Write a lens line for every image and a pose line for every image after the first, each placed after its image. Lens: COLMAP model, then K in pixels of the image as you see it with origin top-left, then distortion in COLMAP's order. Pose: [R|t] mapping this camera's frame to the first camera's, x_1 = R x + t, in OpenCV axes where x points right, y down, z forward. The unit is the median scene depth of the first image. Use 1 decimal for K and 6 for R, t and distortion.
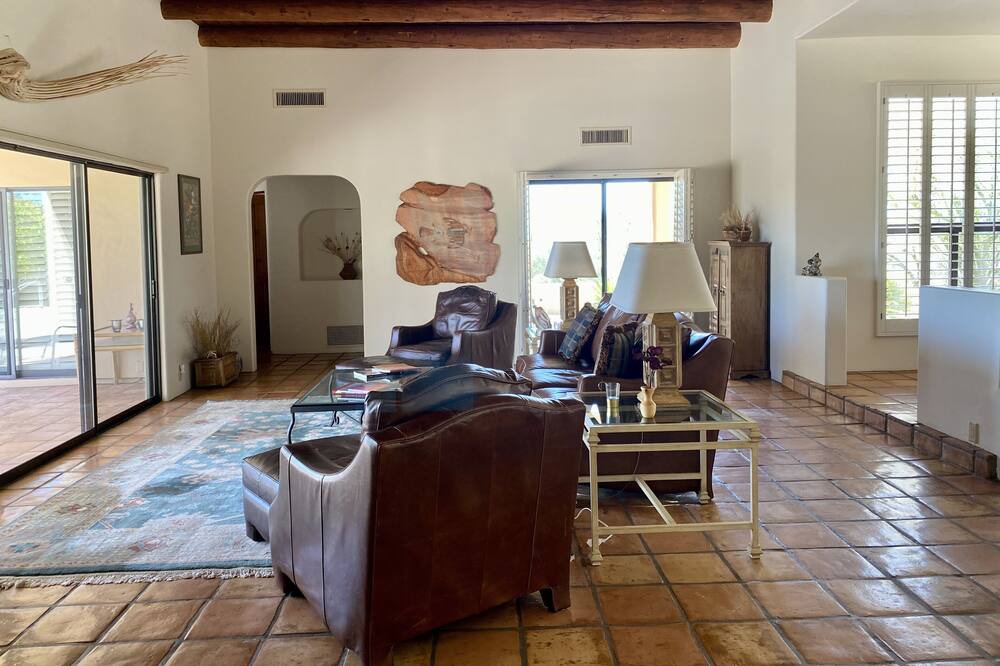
lens RADIAL K [[778.0, 0, 498.7], [0, 778.0, 331.7], [0, 0, 1]] dist [-0.004593, -0.038718]
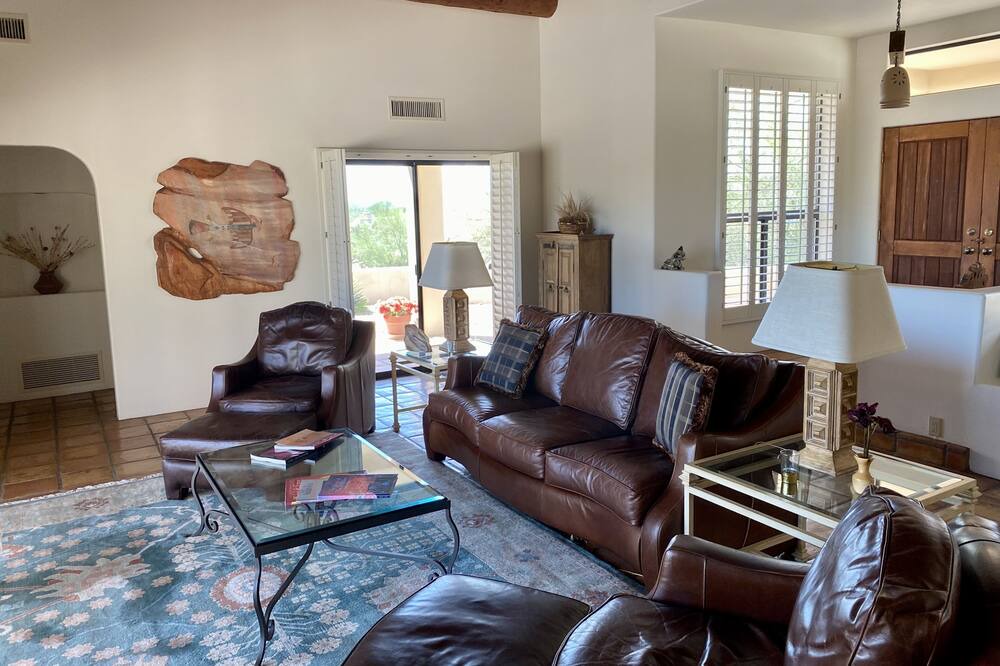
lens RADIAL K [[778.0, 0, 501.8], [0, 778.0, 335.3], [0, 0, 1]] dist [-0.004593, -0.038718]
pose [[0.867146, -0.085824, 0.490603, -0.214540], [0.066302, 0.996166, 0.057074, -0.049657], [-0.493621, -0.016964, 0.869512, 0.221185]]
